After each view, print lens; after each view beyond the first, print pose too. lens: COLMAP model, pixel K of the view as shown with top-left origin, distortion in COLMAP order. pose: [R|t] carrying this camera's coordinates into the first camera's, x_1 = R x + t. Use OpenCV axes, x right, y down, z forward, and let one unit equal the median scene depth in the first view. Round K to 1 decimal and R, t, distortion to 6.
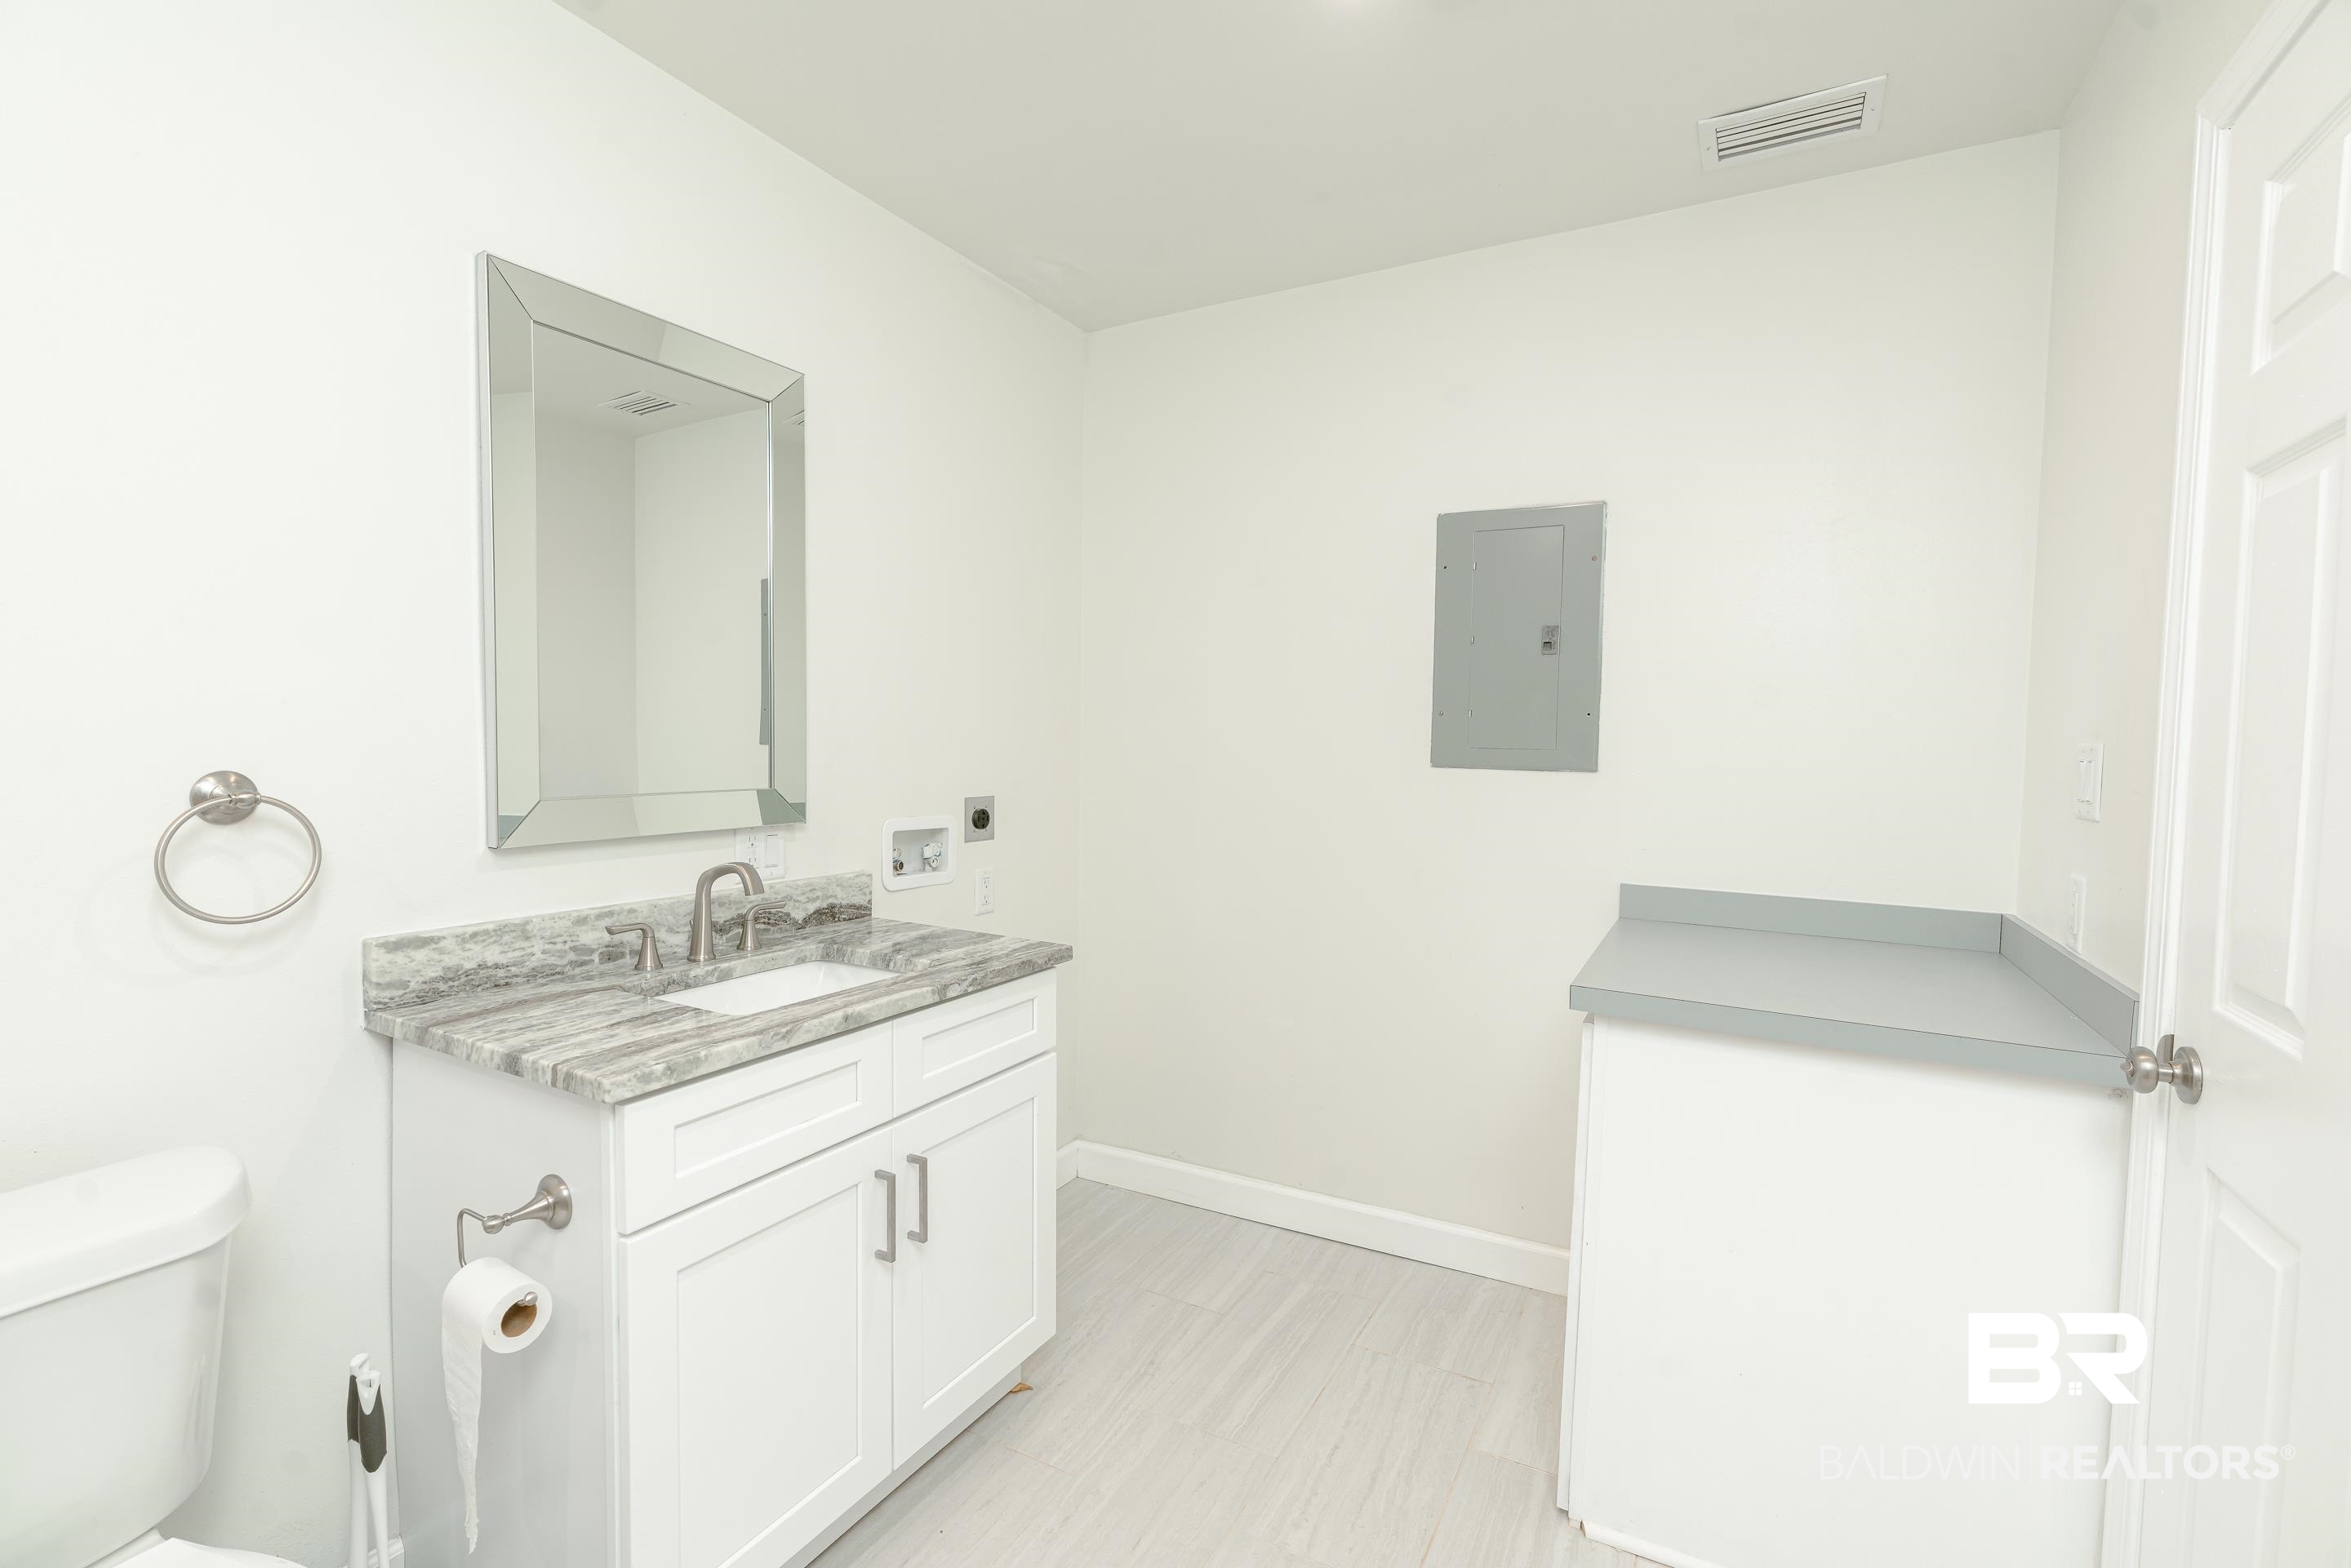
lens RADIAL K [[1043.2, 0, 1181.5], [0, 1043.2, 786.9], [0, 0, 1]] dist [-0.011815, 0.004981]
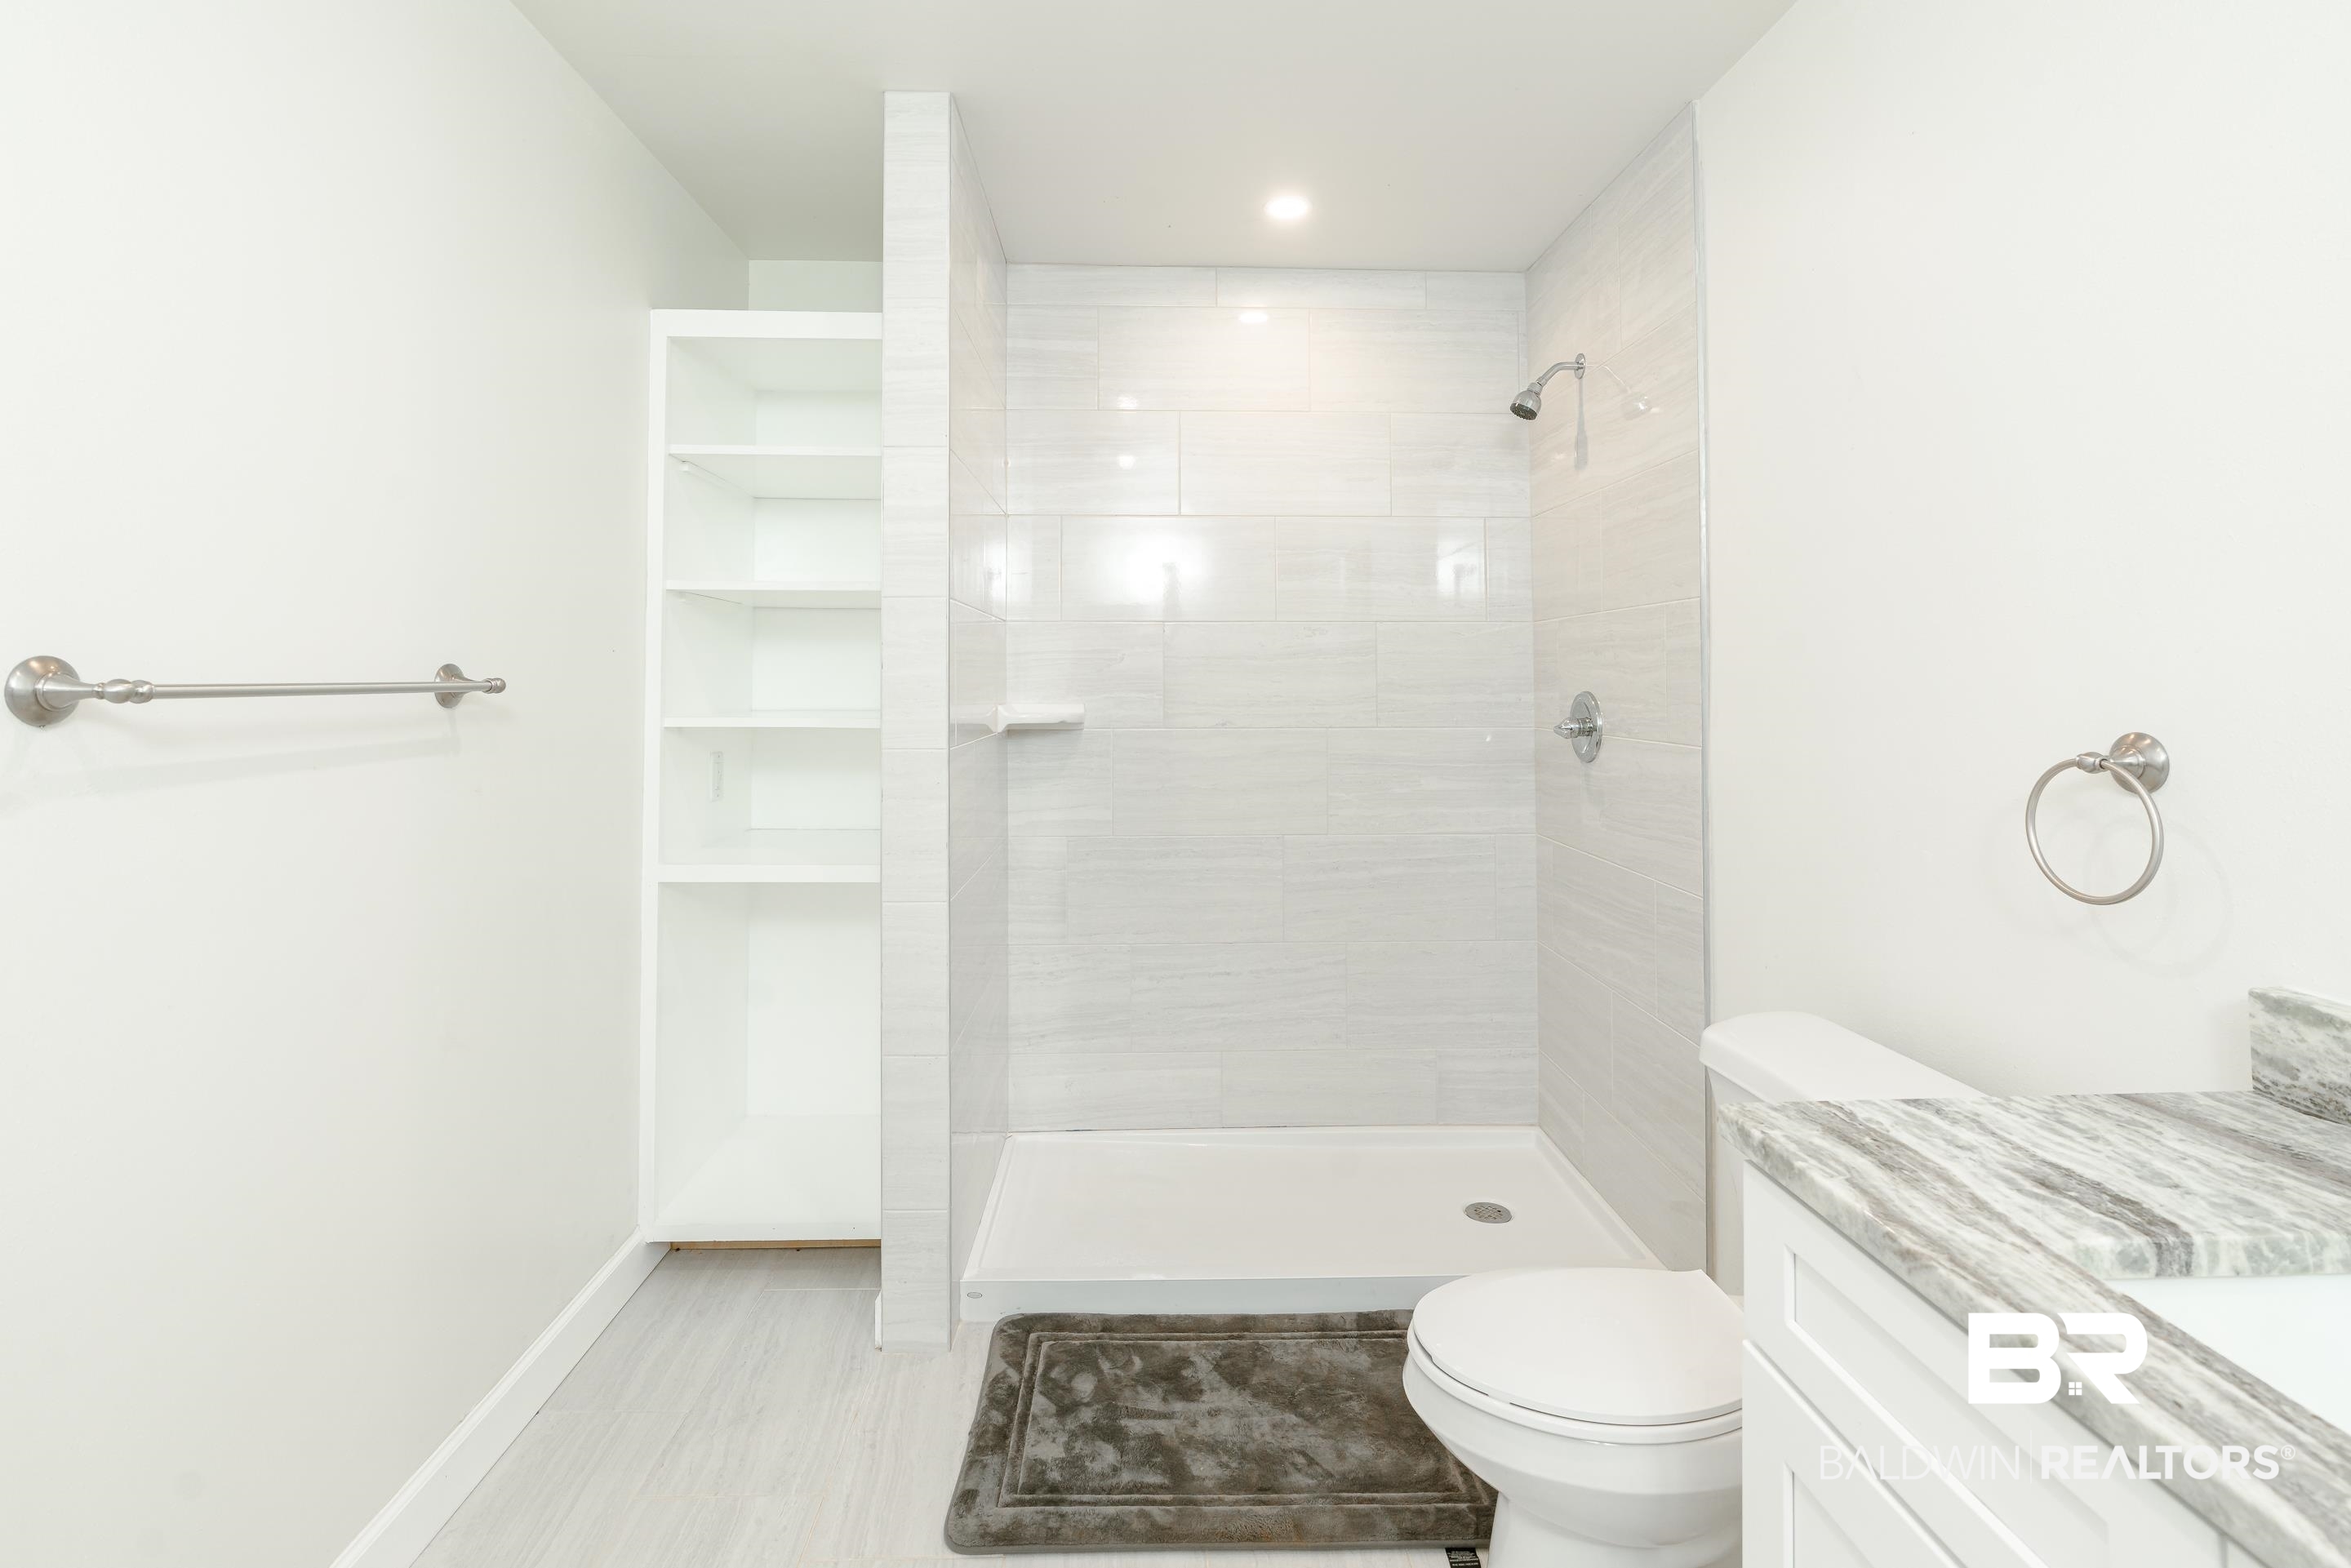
lens RADIAL K [[1043.2, 0, 1181.5], [0, 1043.2, 786.9], [0, 0, 1]] dist [-0.011815, 0.004981]
pose [[-0.848004, 0.036903, -0.528704, 0.189130], [-0.043122, 0.989461, 0.138227, -0.048631], [0.528233, 0.140016, -0.837476, 1.184970]]
